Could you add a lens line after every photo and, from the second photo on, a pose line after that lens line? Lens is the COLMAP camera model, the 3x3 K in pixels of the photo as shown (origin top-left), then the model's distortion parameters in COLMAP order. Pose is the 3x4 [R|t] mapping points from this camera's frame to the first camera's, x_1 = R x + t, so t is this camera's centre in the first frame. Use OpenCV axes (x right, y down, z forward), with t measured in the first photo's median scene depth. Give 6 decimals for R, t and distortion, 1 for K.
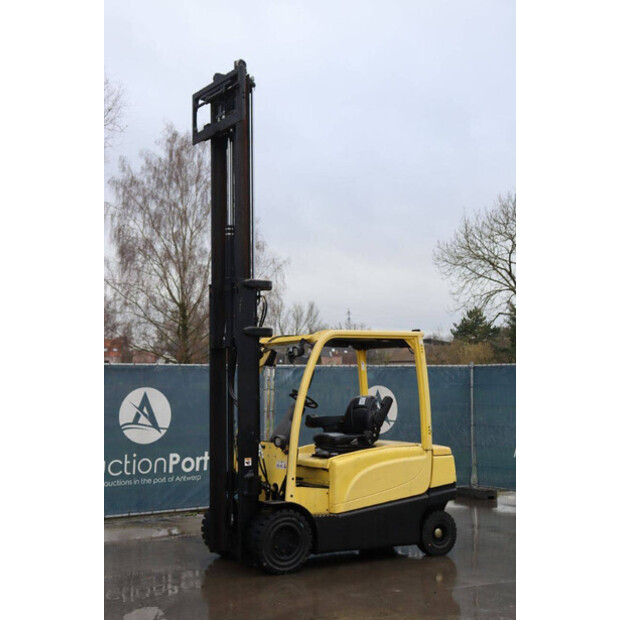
lens RADIAL K [[1013.7, 0, 306.2], [0, 1013.7, 280.8], [0, 0, 1]] dist [0.084461, 0.000000]
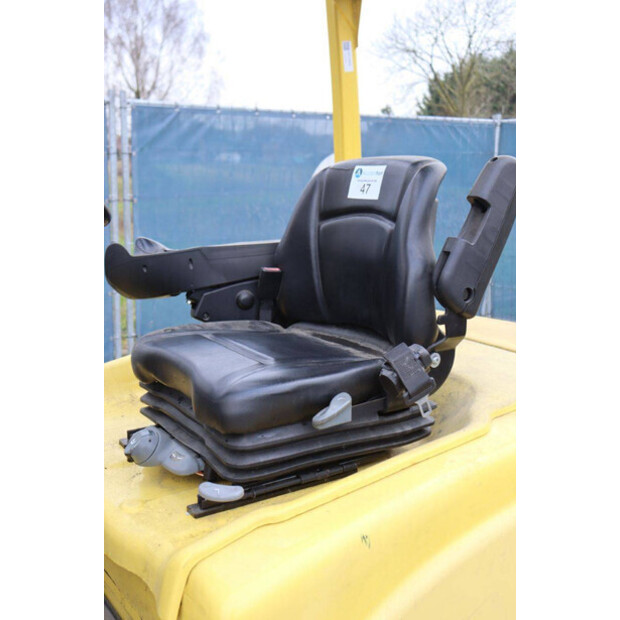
lens RADIAL K [[710.5, 0, 307.2], [0, 710.5, 309.6], [0, 0, 1]] dist [-0.008576, 0.000000]
pose [[0.997231, -0.002074, 0.074333, 0.032016], [-0.019962, 0.955451, 0.294474, 0.101016], [-0.071632, -0.295143, 0.952764, 0.858019]]
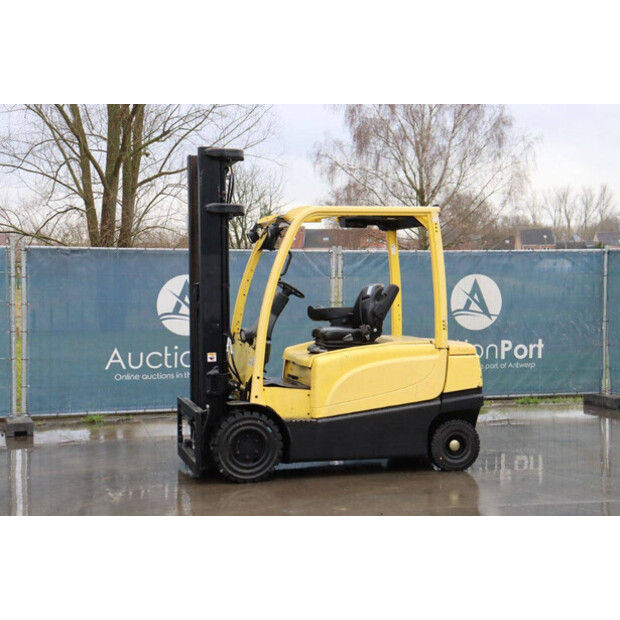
lens RADIAL K [[1051.6, 0, 309.0], [0, 1051.6, 309.4], [0, 0, 1]] dist [0.139100, 0.000000]
pose [[0.960824, 0.013409, -0.276836, 0.252627], [0.023890, 0.991105, 0.130921, 0.017745], [0.276129, -0.132405, 0.951957, 0.145964]]
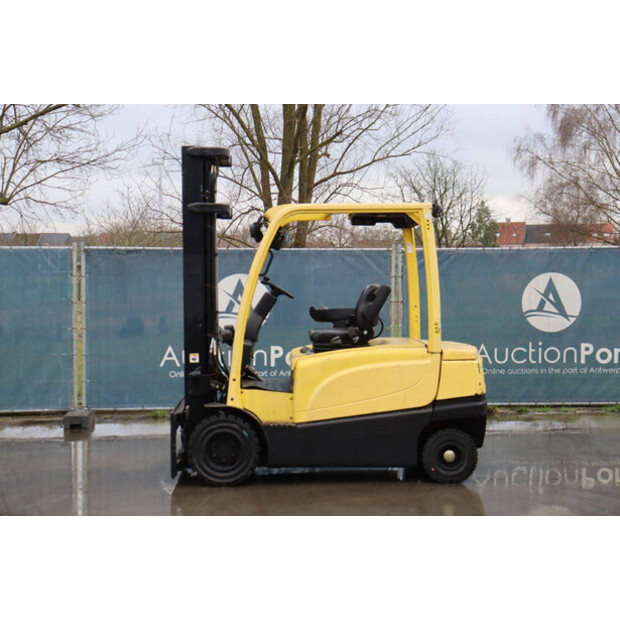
lens RADIAL K [[1020.3, 0, 310.0], [0, 1020.3, 310.7], [0, 0, 1]] dist [0.137922, 0.000000]
pose [[0.871106, 0.021515, -0.490623, 0.421458], [0.048059, 0.990510, 0.128766, 0.026582], [0.488737, -0.135747, 0.861805, 0.270762]]
